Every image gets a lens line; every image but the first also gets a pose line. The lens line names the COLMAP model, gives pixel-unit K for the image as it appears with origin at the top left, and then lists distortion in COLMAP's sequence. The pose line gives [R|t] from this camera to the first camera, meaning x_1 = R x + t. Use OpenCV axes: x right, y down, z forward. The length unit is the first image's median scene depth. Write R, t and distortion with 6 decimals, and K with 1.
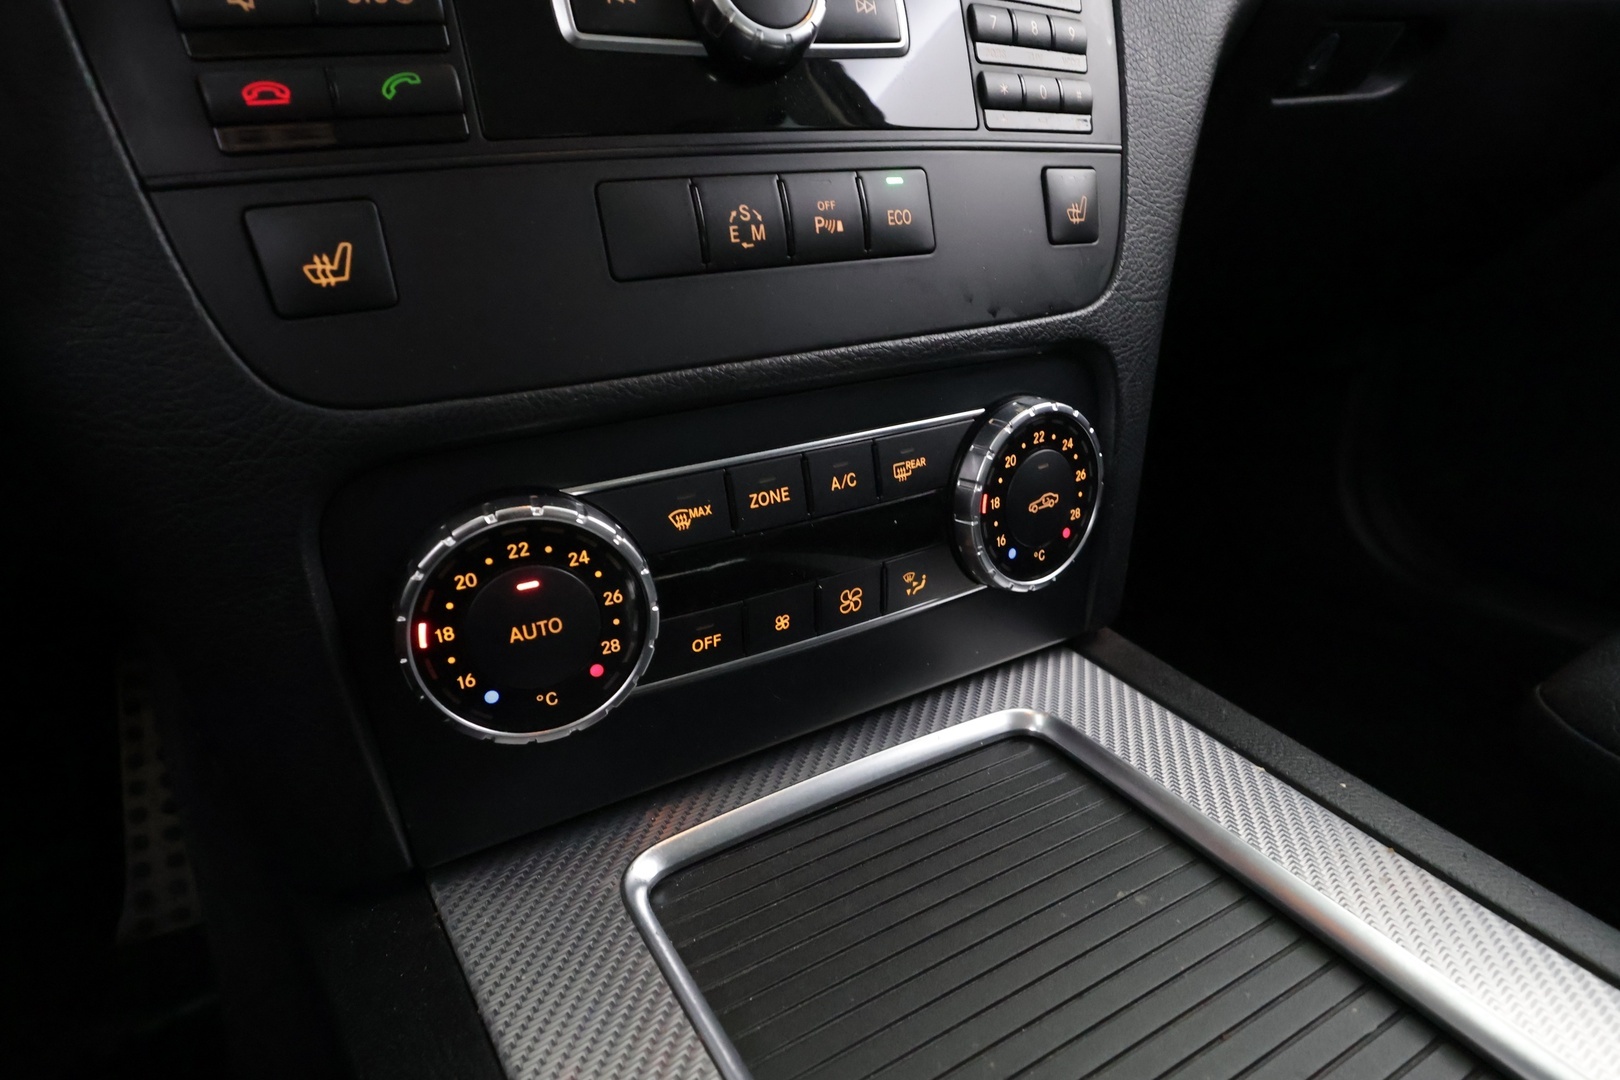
lens RADIAL K [[774.7, 0, 810.0], [0, 774.7, 540.0], [0, 0, 1]] dist [0.000565, 0.000148]
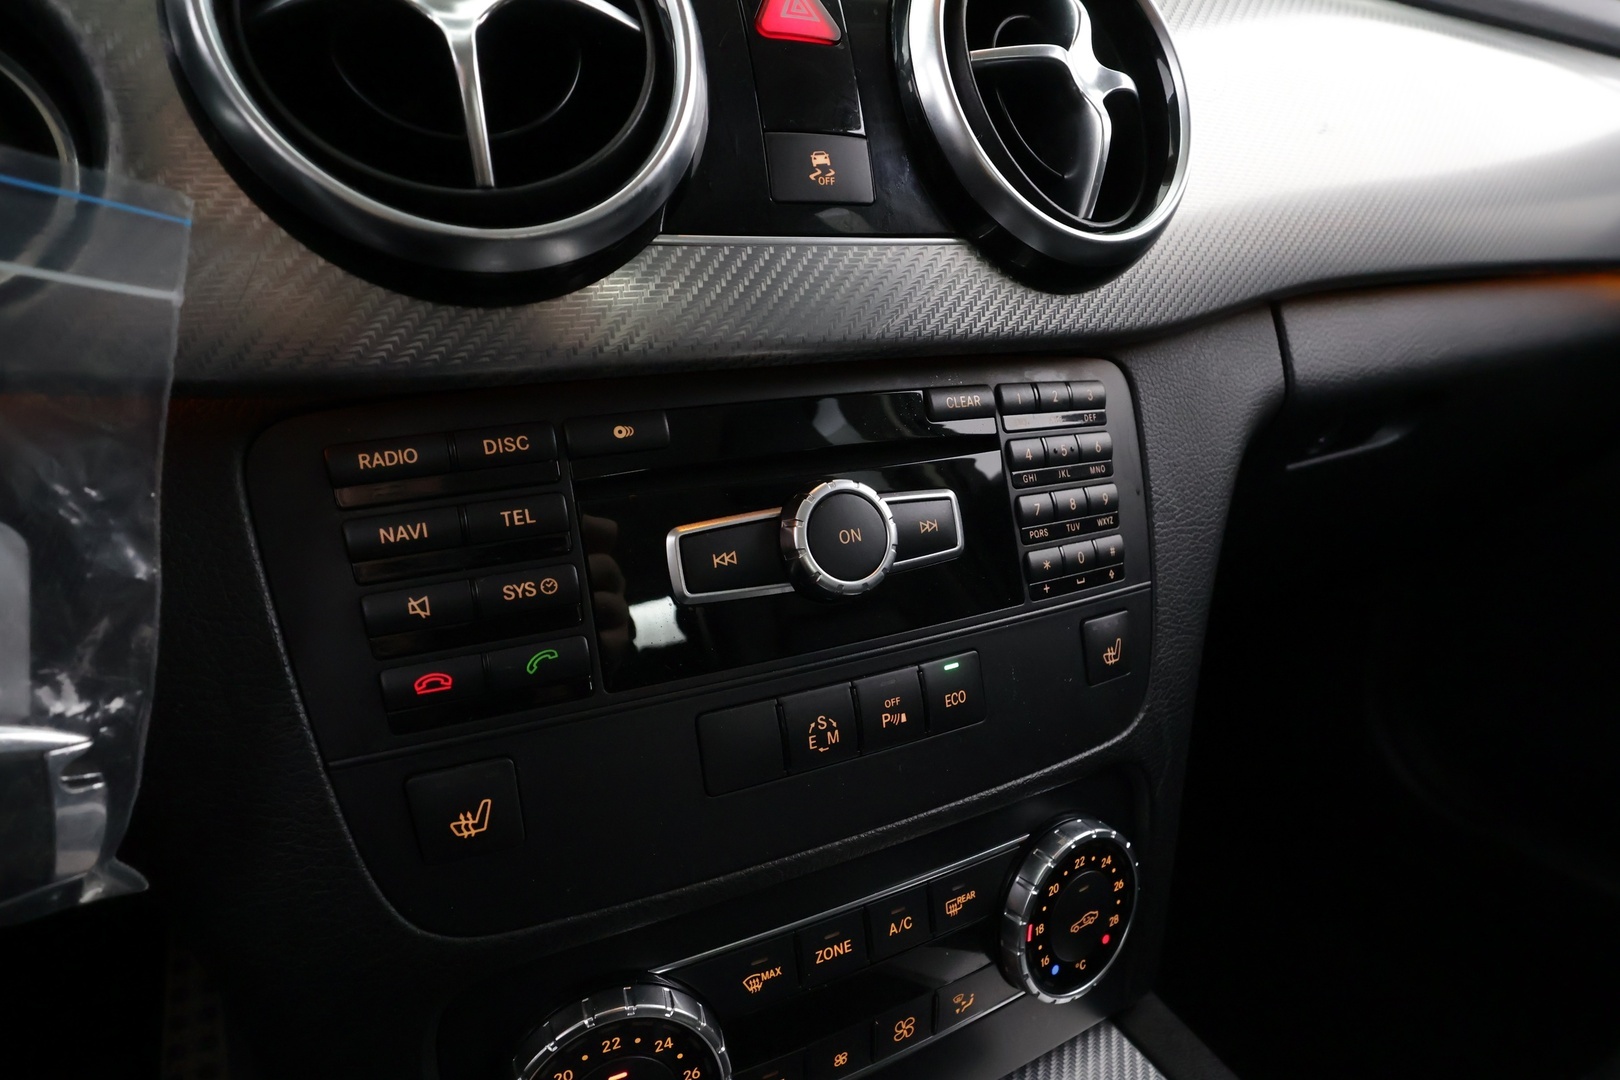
lens RADIAL K [[774.7, 0, 810.0], [0, 774.7, 540.0], [0, 0, 1]] dist [0.000565, 0.000148]
pose [[0.999336, 0.025039, -0.026472, -0.071299], [-0.027813, 0.993516, -0.110238, -0.511374], [0.023540, 0.110901, 0.993553, -0.149094]]
